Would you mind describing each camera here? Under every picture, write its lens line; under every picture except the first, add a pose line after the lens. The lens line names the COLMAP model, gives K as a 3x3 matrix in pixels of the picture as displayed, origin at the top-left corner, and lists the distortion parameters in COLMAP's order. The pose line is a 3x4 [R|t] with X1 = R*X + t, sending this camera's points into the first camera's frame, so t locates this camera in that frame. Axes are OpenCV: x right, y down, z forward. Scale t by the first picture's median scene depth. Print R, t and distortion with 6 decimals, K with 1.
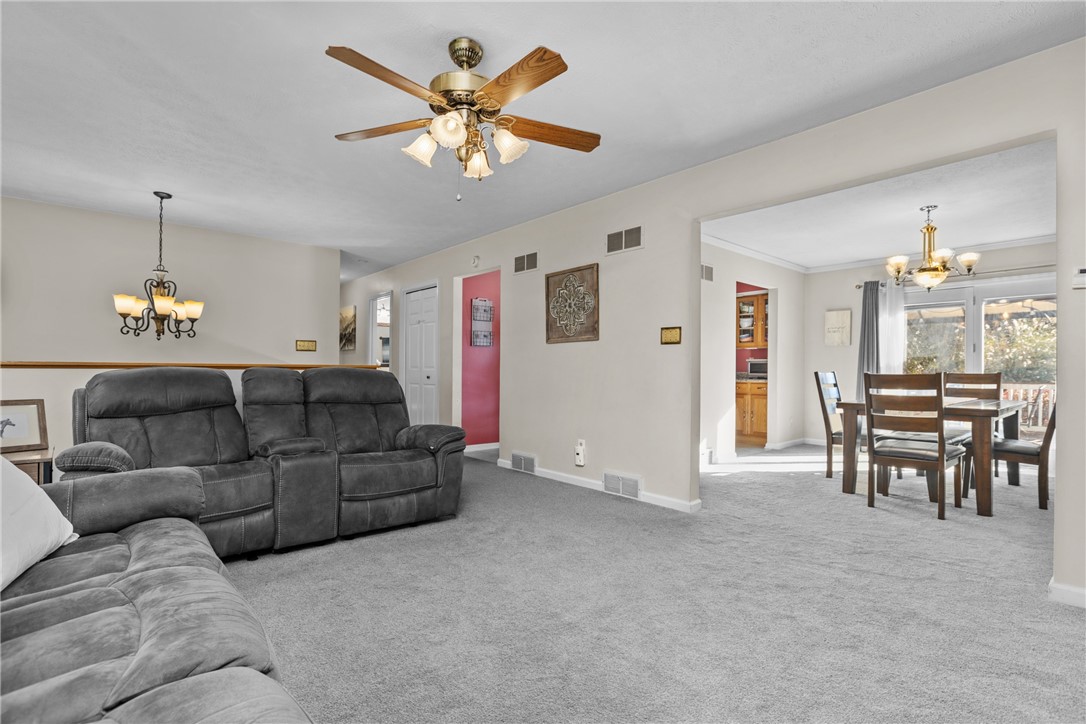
lens RADIAL K [[505.9, 0, 548.6], [0, 505.9, 367.2], [0, 0, 1]] dist [-0.002908, -0.000260]
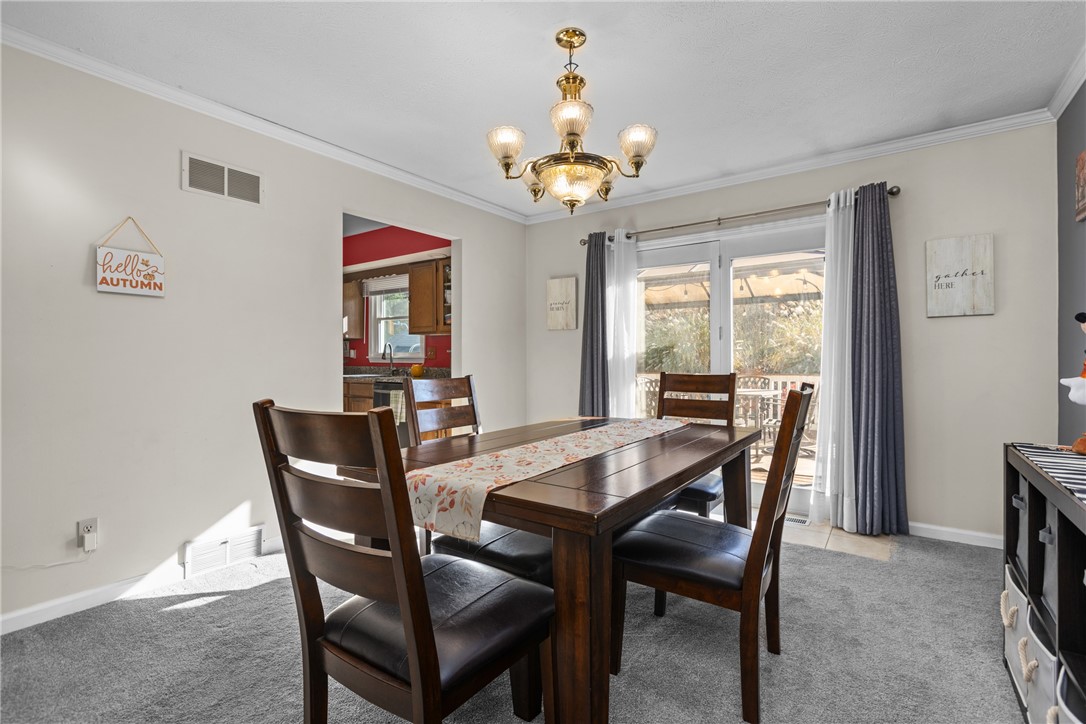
lens RADIAL K [[500.0, 0, 536.0], [0, 500.0, 358.0], [0, 0, 1]] dist [-0.004031, -0.000194]
pose [[0.976498, -0.008672, 0.215351, 0.413307], [0.007217, 0.999946, 0.007541, -0.009092], [-0.215405, -0.005810, 0.976508, 0.363133]]
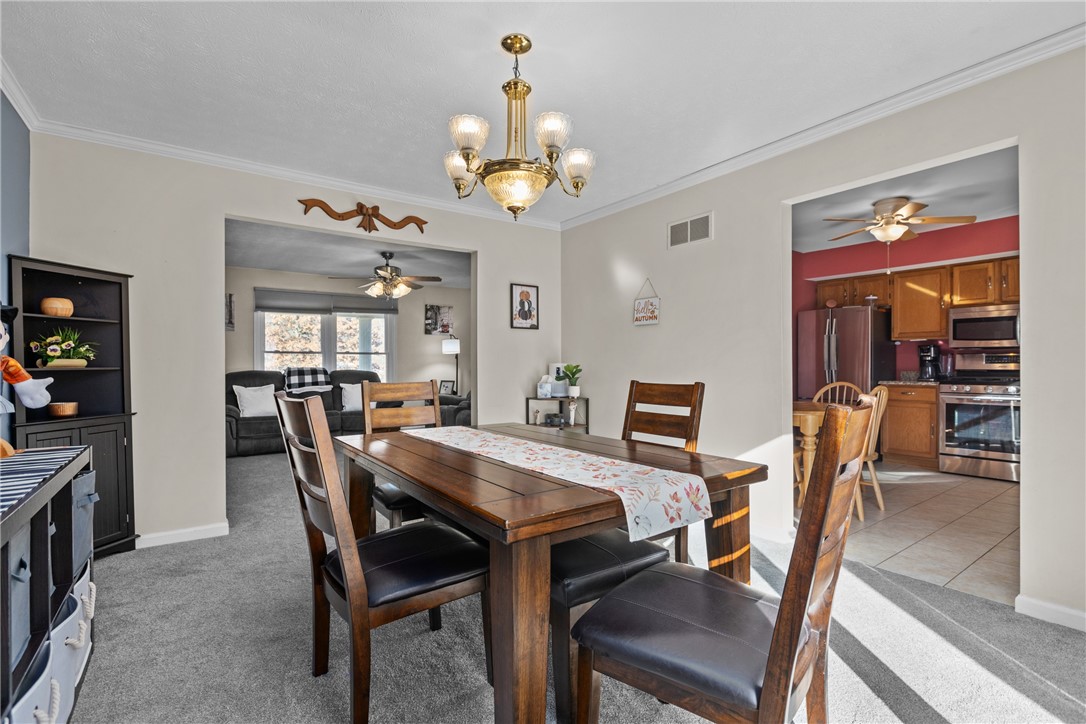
lens RADIAL K [[505.9, 0, 548.6], [0, 505.9, 367.2], [0, 0, 1]] dist [-0.002908, -0.000260]
pose [[-0.098023, -0.001717, -0.995183, 0.839831], [0.010559, 0.999940, -0.002765, -0.002162], [0.995128, -0.010779, -0.097999, 0.728733]]
